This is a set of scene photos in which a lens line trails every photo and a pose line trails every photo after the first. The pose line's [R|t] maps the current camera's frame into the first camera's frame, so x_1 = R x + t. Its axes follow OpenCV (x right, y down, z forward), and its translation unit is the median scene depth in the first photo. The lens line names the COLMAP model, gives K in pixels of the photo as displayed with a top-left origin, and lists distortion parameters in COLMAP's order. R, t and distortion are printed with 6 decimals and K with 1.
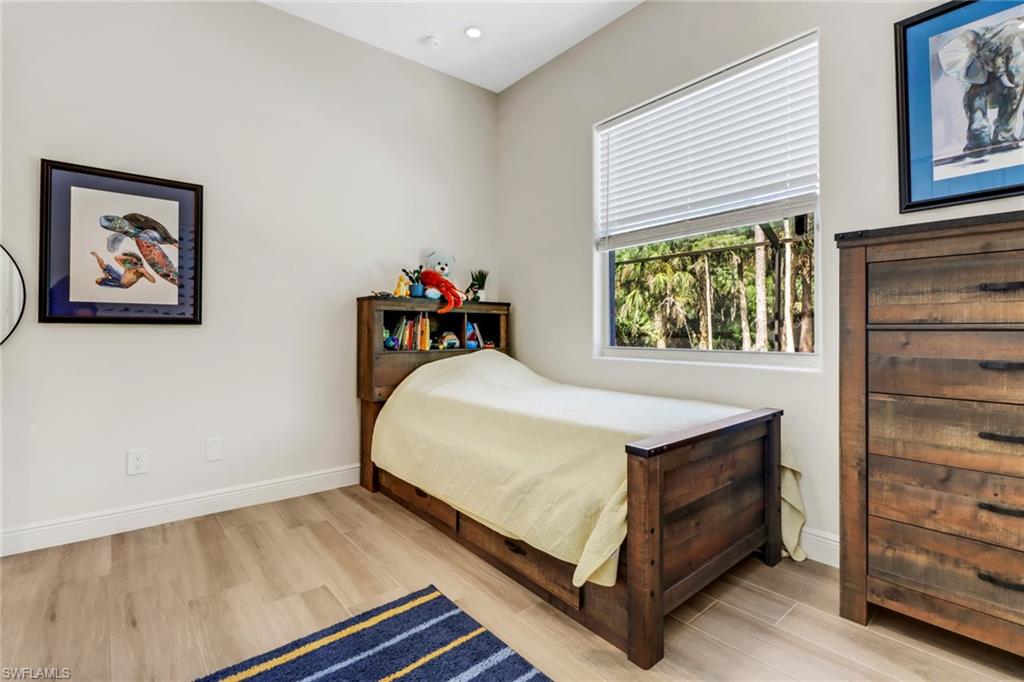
lens RADIAL K [[450.4, 0, 512.8], [0, 450.4, 334.0], [0, 0, 1]] dist [0.024157, -0.012410]
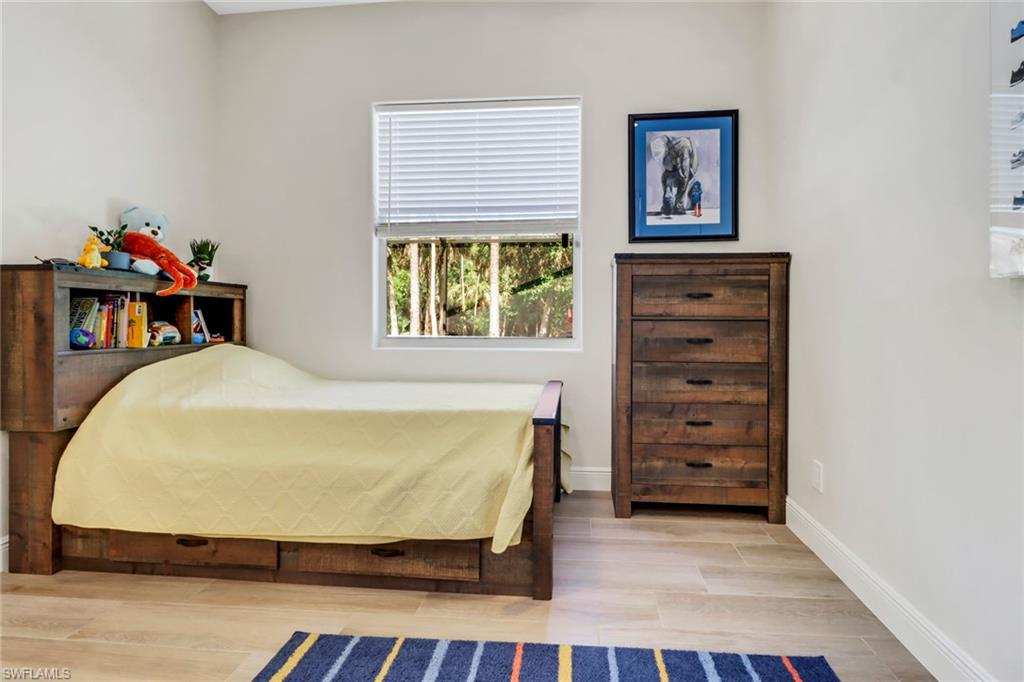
lens RADIAL K [[479.5, 0, 508.9], [0, 479.5, 328.7], [0, 0, 1]] dist [0.029538, -0.016634]
pose [[0.725989, -0.010410, 0.687627, -0.531263], [0.003452, 0.999928, 0.011493, -0.000130], [-0.687697, -0.005970, 0.725973, 0.115729]]
